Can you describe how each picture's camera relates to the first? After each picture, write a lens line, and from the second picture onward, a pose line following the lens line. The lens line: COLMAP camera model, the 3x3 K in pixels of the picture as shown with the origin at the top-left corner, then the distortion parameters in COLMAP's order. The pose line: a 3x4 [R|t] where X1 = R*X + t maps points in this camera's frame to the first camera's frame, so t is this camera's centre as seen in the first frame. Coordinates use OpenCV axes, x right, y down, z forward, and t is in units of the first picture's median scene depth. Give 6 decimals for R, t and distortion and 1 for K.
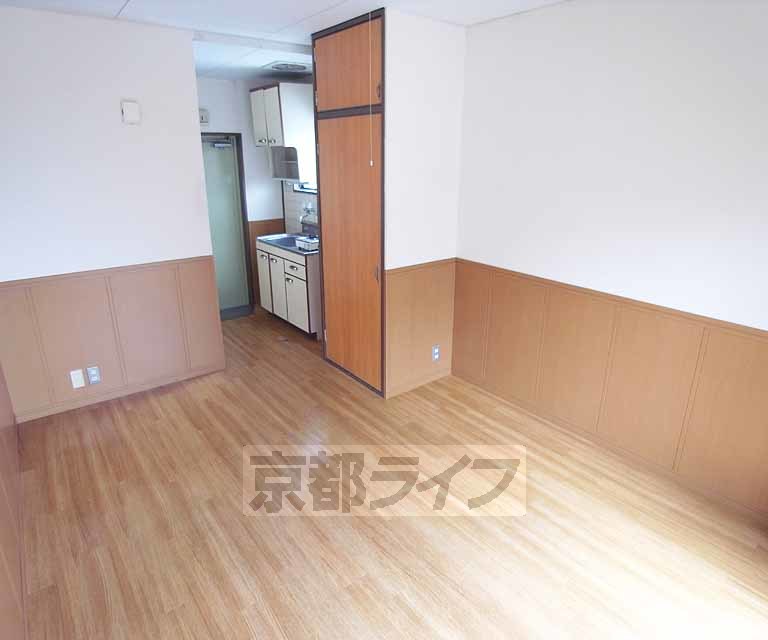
lens RADIAL K [[467.8, 0, 383.0], [0, 467.8, 296.6], [0, 0, 1]] dist [-0.000990, -0.000870]
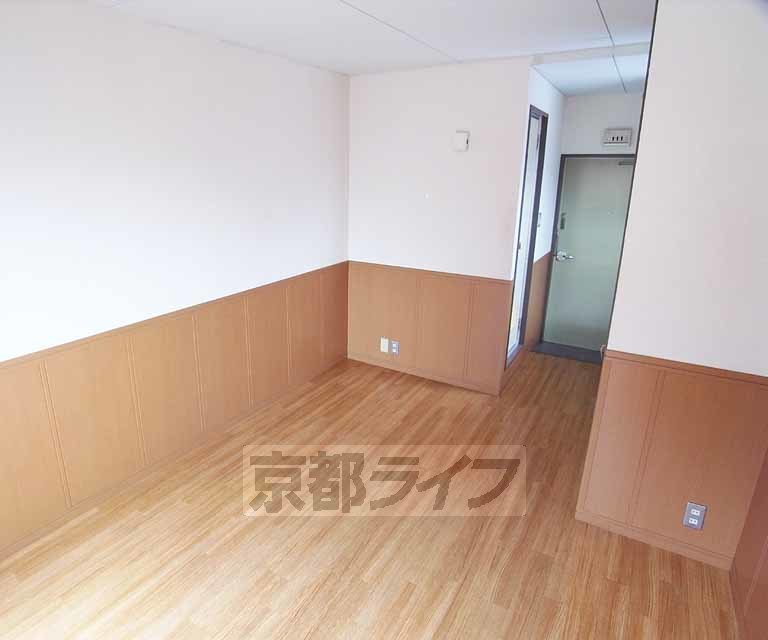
lens RADIAL K [[479.4, 0, 362.6], [0, 479.4, 318.4], [0, 0, 1]] dist [-0.026391, 0.000109]
pose [[0.350673, 0.287019, -0.891431, 0.512699], [-0.279612, 0.940548, 0.192838, -0.140286], [0.893781, 0.181632, 0.410079, 0.376743]]
